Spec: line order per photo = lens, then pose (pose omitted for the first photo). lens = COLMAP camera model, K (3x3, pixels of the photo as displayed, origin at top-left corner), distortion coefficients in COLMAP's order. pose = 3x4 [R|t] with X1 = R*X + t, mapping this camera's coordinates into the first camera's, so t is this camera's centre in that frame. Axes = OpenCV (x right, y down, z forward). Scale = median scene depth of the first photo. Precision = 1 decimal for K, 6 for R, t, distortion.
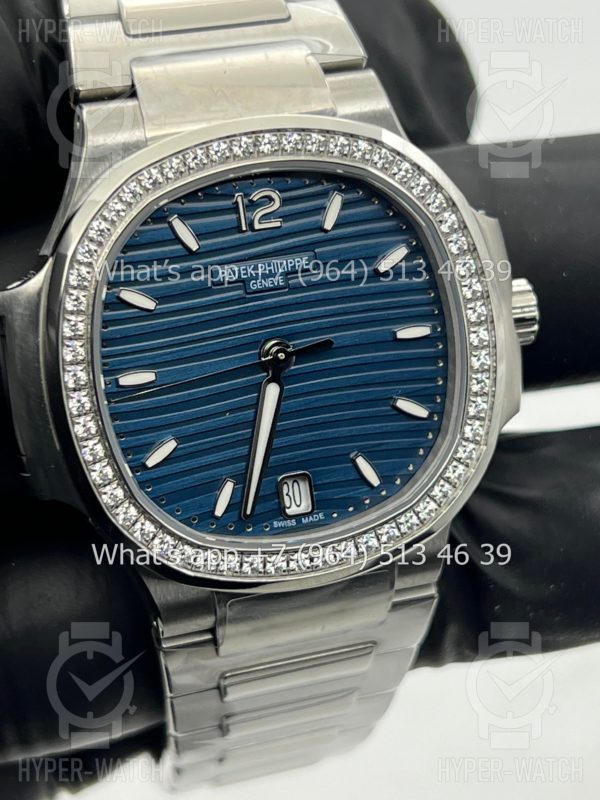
lens RADIAL K [[1940.1, 0, 300.0], [0, 1940.1, 400.0], [0, 0, 1]] dist [0.243091, -0.294464]
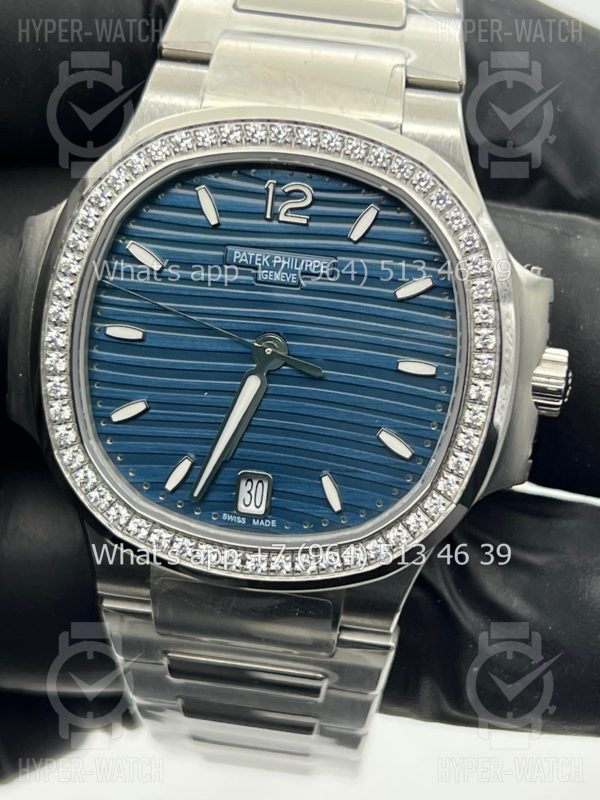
lens RADIAL K [[1940.1, 0, 300.0], [0, 1940.1, 400.0], [0, 0, 1]] dist [0.243091, -0.294464]
pose [[0.893654, 0.269537, -0.358794, 0.360832], [-0.284003, 0.958737, 0.012861, -0.015997], [0.347455, 0.090405, 0.933328, 0.092614]]
